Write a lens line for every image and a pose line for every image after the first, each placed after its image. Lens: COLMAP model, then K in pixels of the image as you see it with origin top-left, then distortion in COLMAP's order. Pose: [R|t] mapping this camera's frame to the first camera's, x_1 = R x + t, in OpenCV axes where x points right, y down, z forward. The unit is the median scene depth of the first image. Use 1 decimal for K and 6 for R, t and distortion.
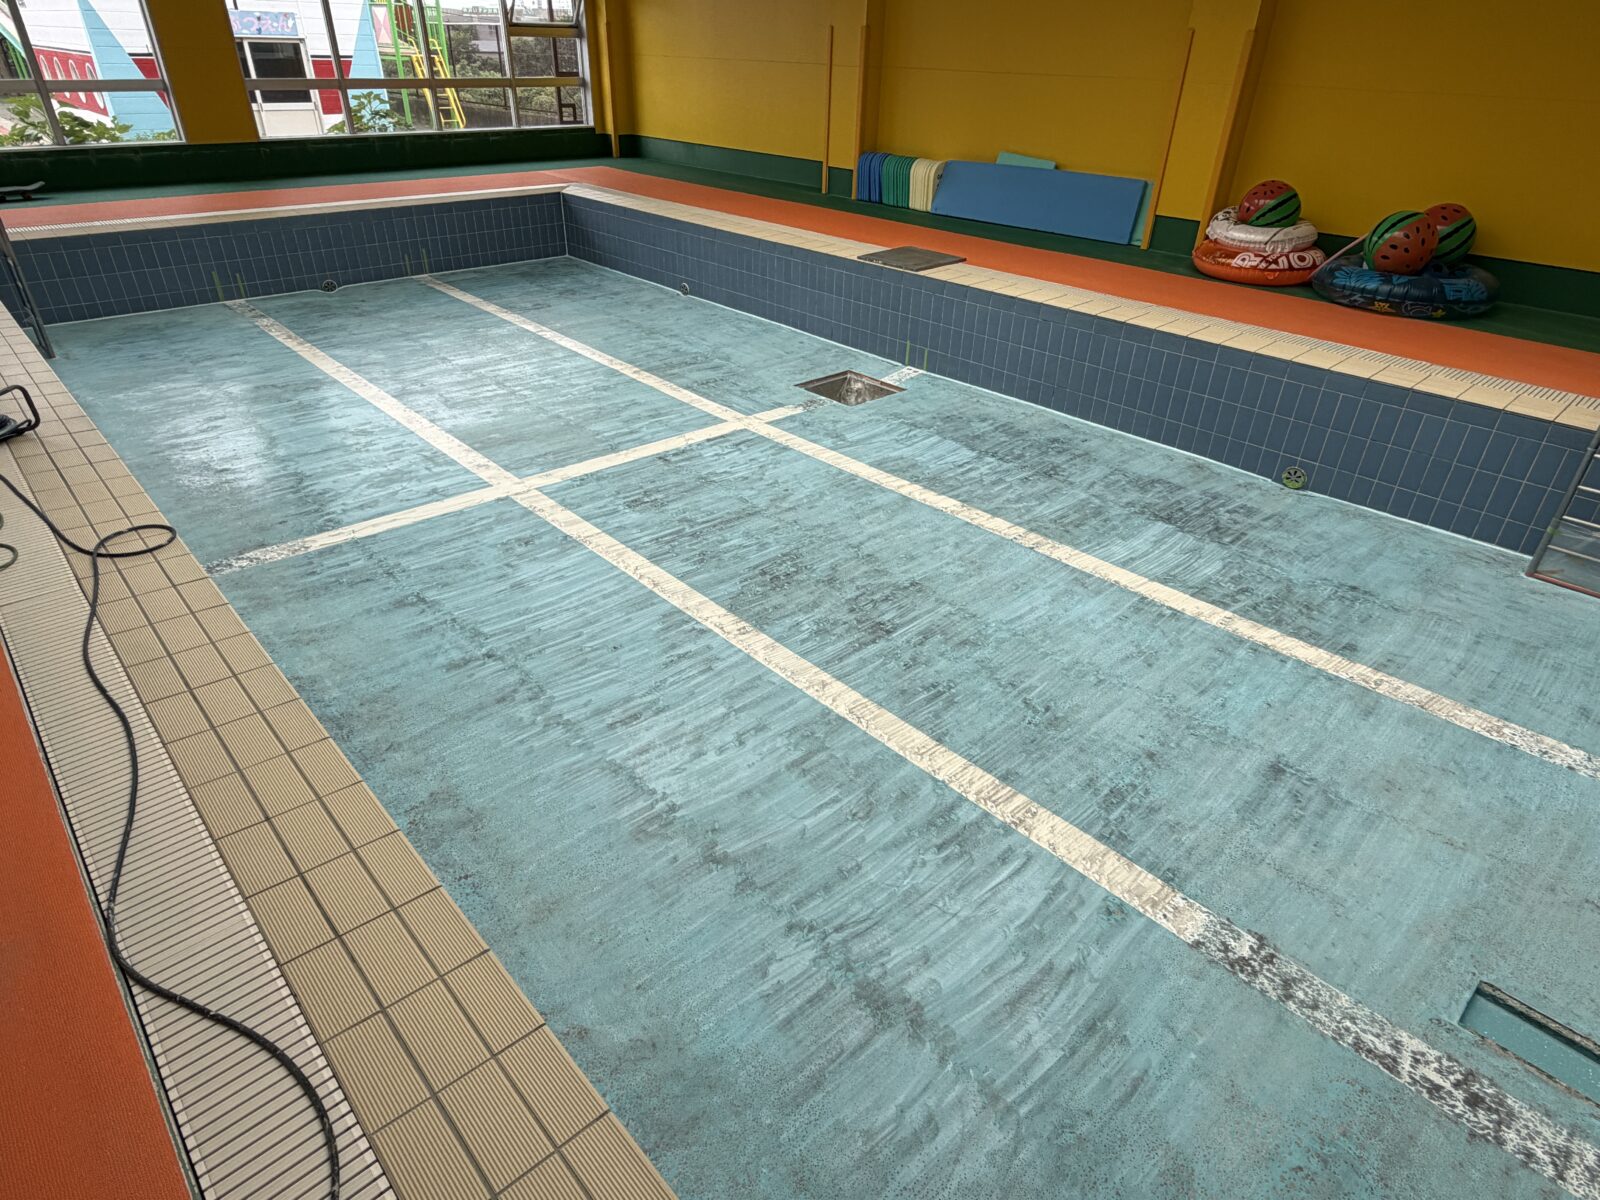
lens RADIAL K [[920.1, 0, 794.3], [0, 920.1, 606.5], [0, 0, 1]] dist [-0.001068, 0.001412]
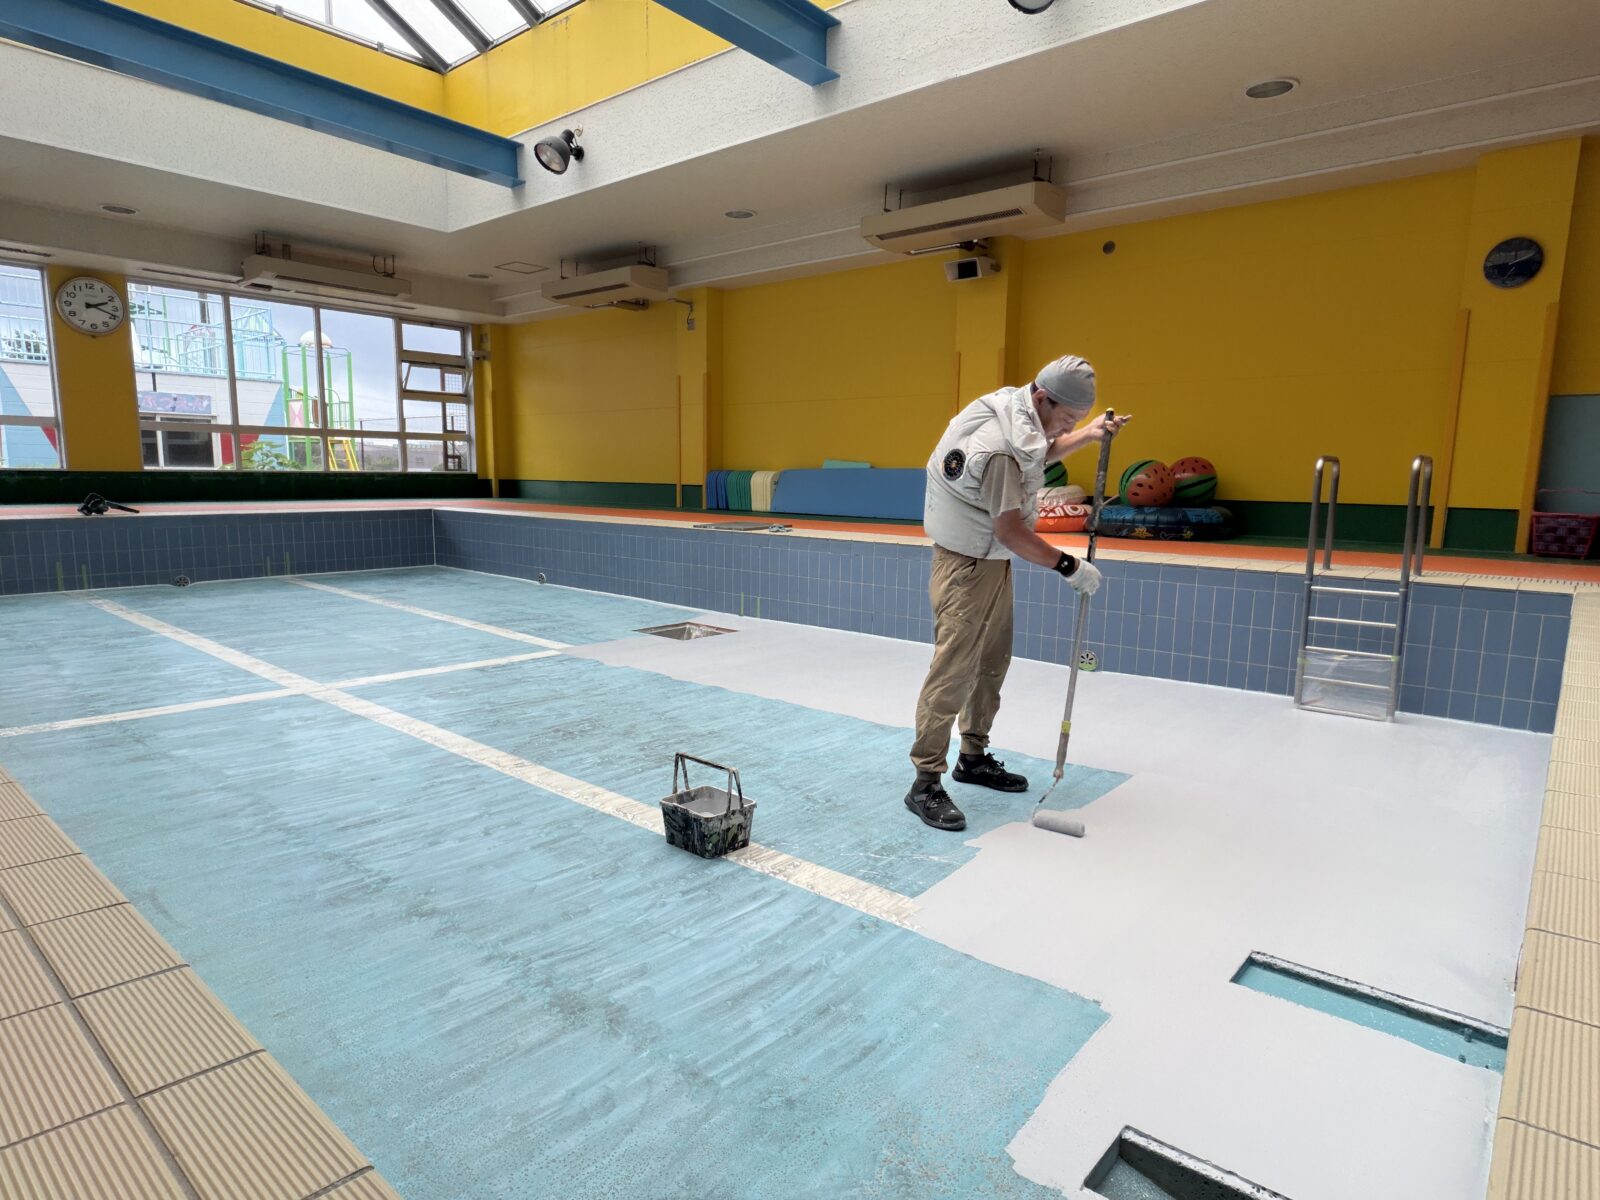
lens RADIAL K [[920.1, 0, 802.2], [0, 920.1, 608.8], [0, 0, 1]] dist [-0.001068, 0.001412]
pose [[0.993242, -0.027086, 0.112854, 0.075305], [0.069245, 0.918653, -0.388949, 0.154581], [-0.093139, 0.394135, 0.914321, 0.024877]]
